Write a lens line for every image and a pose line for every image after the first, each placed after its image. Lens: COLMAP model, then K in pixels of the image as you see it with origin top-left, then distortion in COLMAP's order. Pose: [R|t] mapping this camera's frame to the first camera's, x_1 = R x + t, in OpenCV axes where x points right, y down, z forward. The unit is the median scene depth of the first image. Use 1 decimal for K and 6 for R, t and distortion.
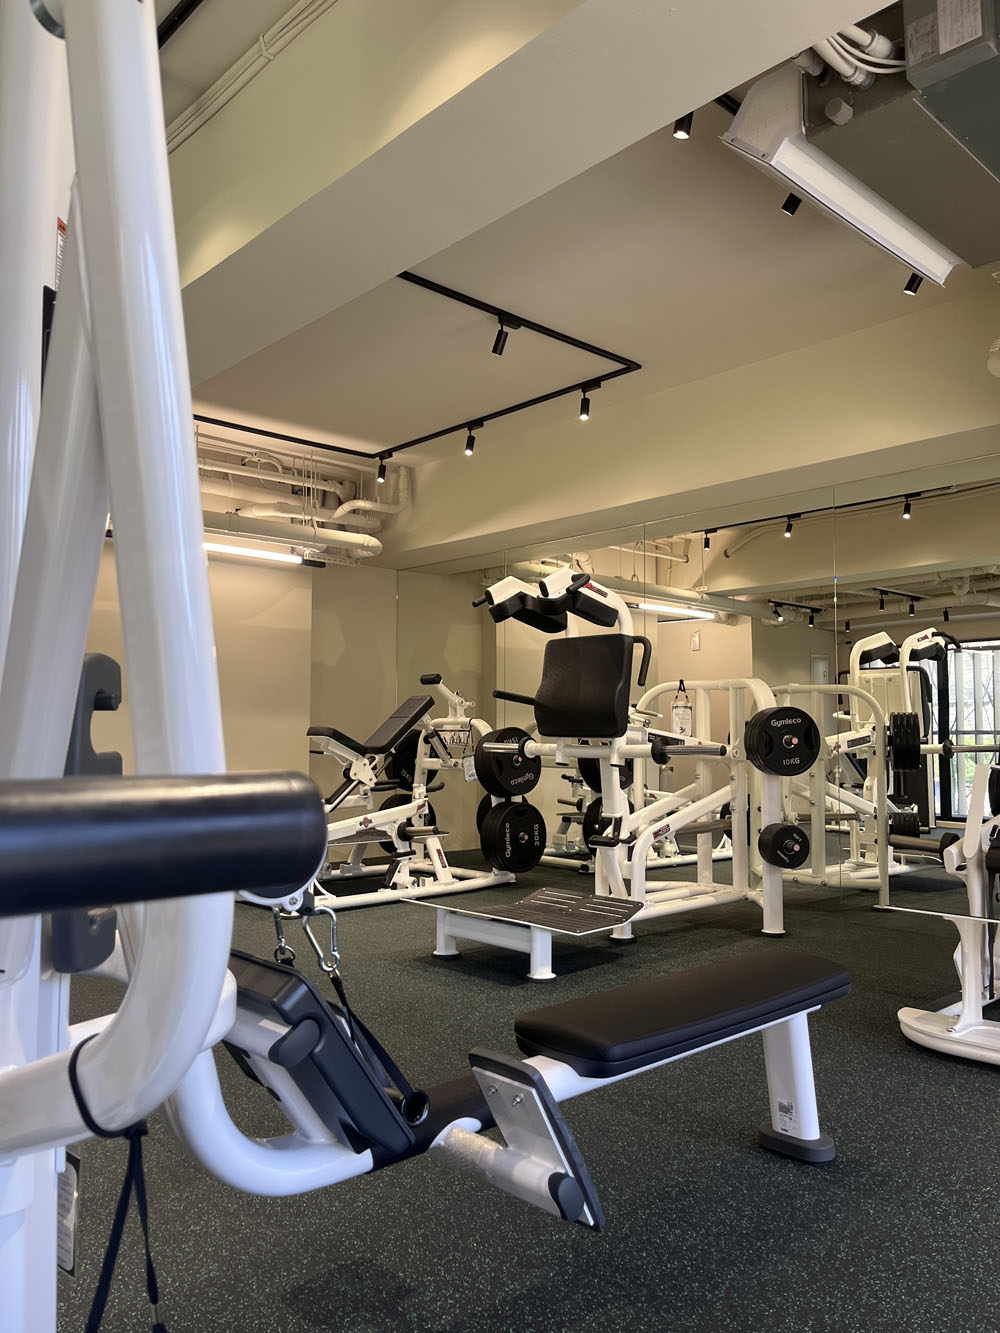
lens RADIAL K [[1016.6, 0, 495.7], [0, 1016.6, 667.1], [0, 0, 1]] dist [0.045341, -0.069778]
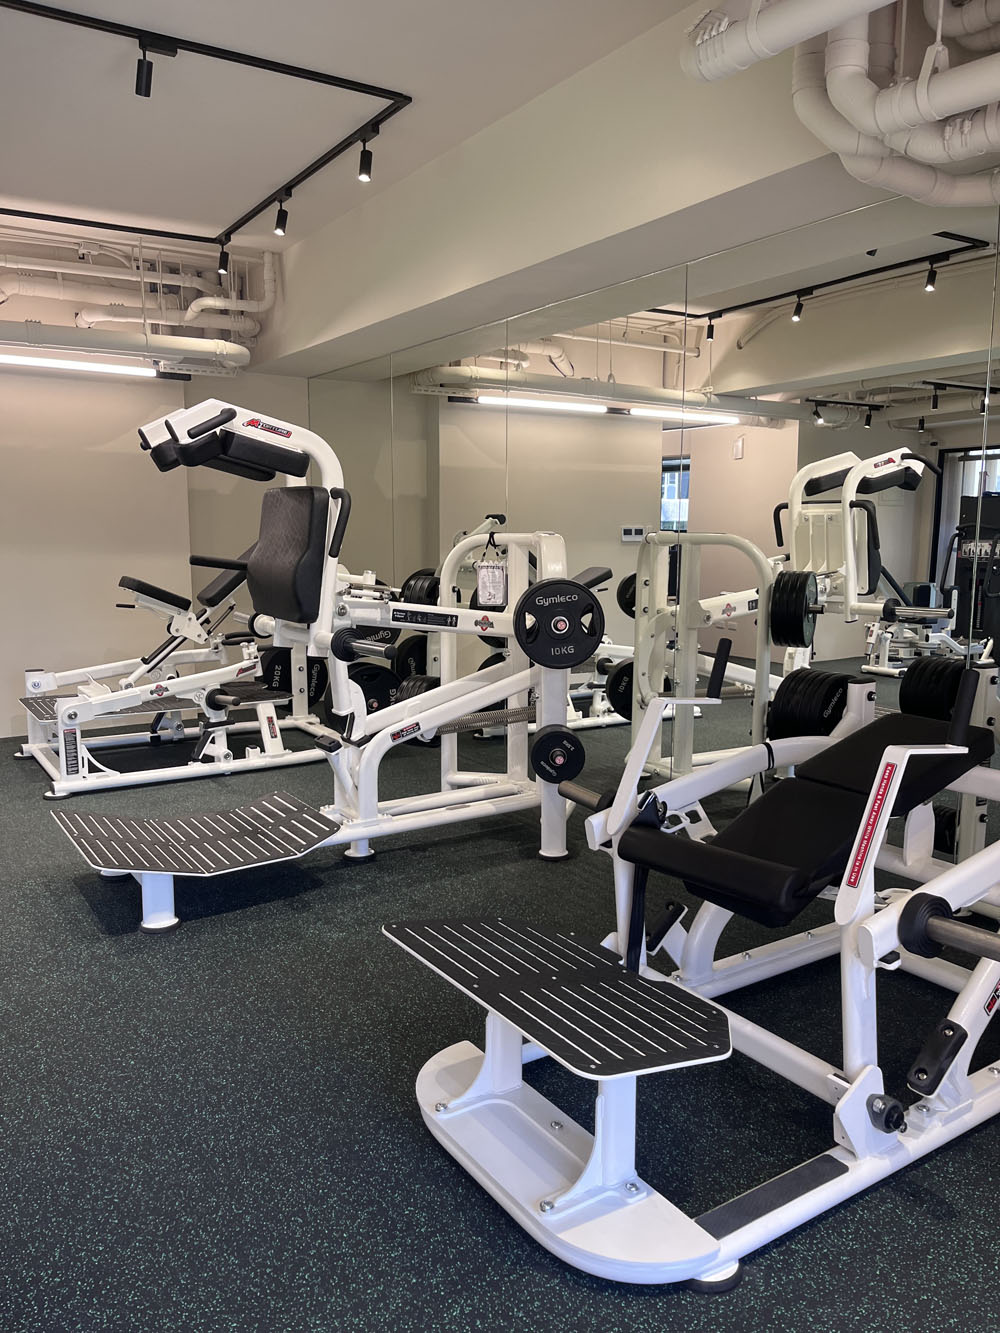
lens RADIAL K [[1016.6, 0, 505.8], [0, 1016.6, 668.5], [0, 0, 1]] dist [0.045341, -0.069778]
pose [[0.985127, 0.024880, -0.170016, 0.277580], [0.010678, 0.978684, 0.205094, -0.038105], [0.171495, -0.203859, 0.963863, 0.183323]]
